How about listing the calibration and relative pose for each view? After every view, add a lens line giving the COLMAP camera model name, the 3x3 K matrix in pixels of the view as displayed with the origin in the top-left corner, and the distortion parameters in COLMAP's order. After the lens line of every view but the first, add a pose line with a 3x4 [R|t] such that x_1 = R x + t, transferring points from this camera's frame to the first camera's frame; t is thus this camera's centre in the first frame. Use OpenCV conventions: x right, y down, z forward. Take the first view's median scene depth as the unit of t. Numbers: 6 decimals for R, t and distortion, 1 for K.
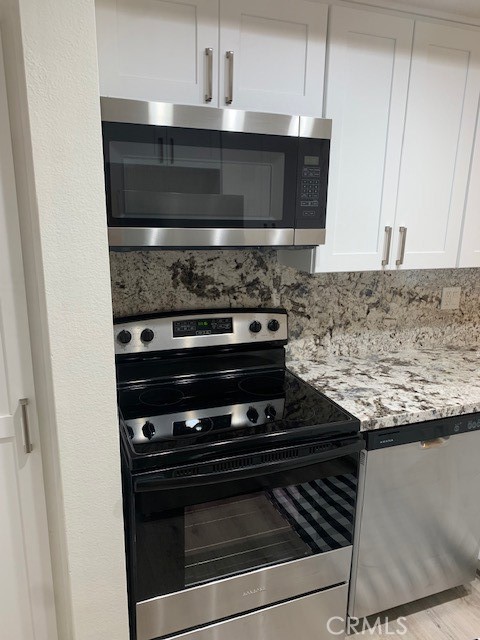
lens RADIAL K [[486.5, 0, 239.2], [0, 486.5, 317.3], [0, 0, 1]] dist [0.050640, -0.040273]
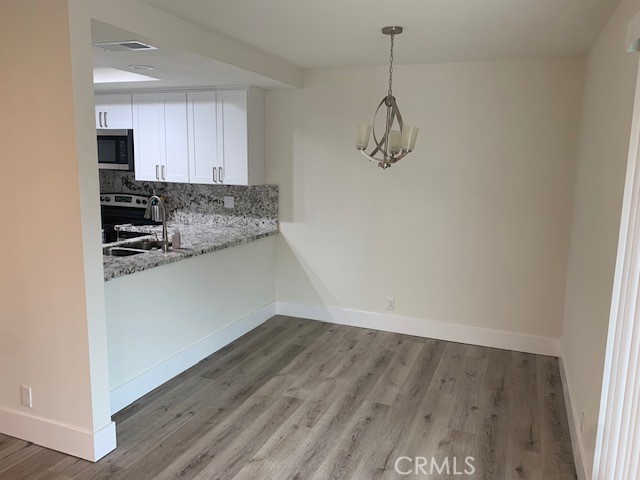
lens RADIAL K [[486.5, 0, 326.7], [0, 486.5, 242.7], [0, 0, 1]] dist [0.050640, -0.040273]
pose [[0.728245, 0.109945, -0.676441, 2.338655], [-0.159513, 0.987131, -0.011287, 0.095960], [0.666495, 0.116121, 0.736411, -0.247688]]
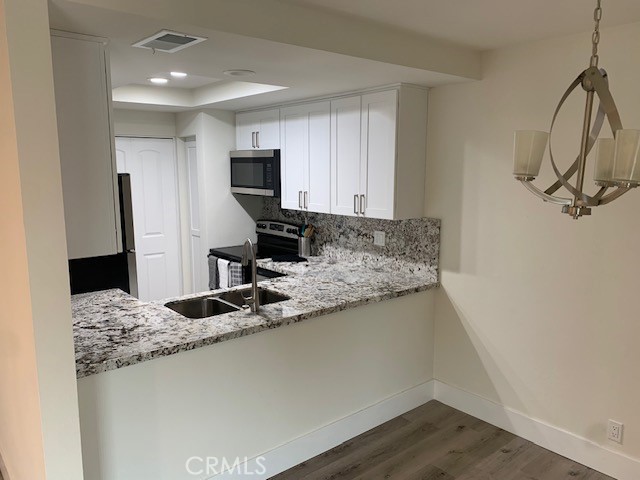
lens RADIAL K [[486.5, 0, 322.7], [0, 486.5, 235.9], [0, 0, 1]] dist [0.050640, -0.040273]
pose [[0.316731, 0.115804, -0.941420, 2.025854], [-0.202951, 0.977807, 0.052000, -0.099083], [0.926549, 0.174592, 0.333204, 0.324384]]
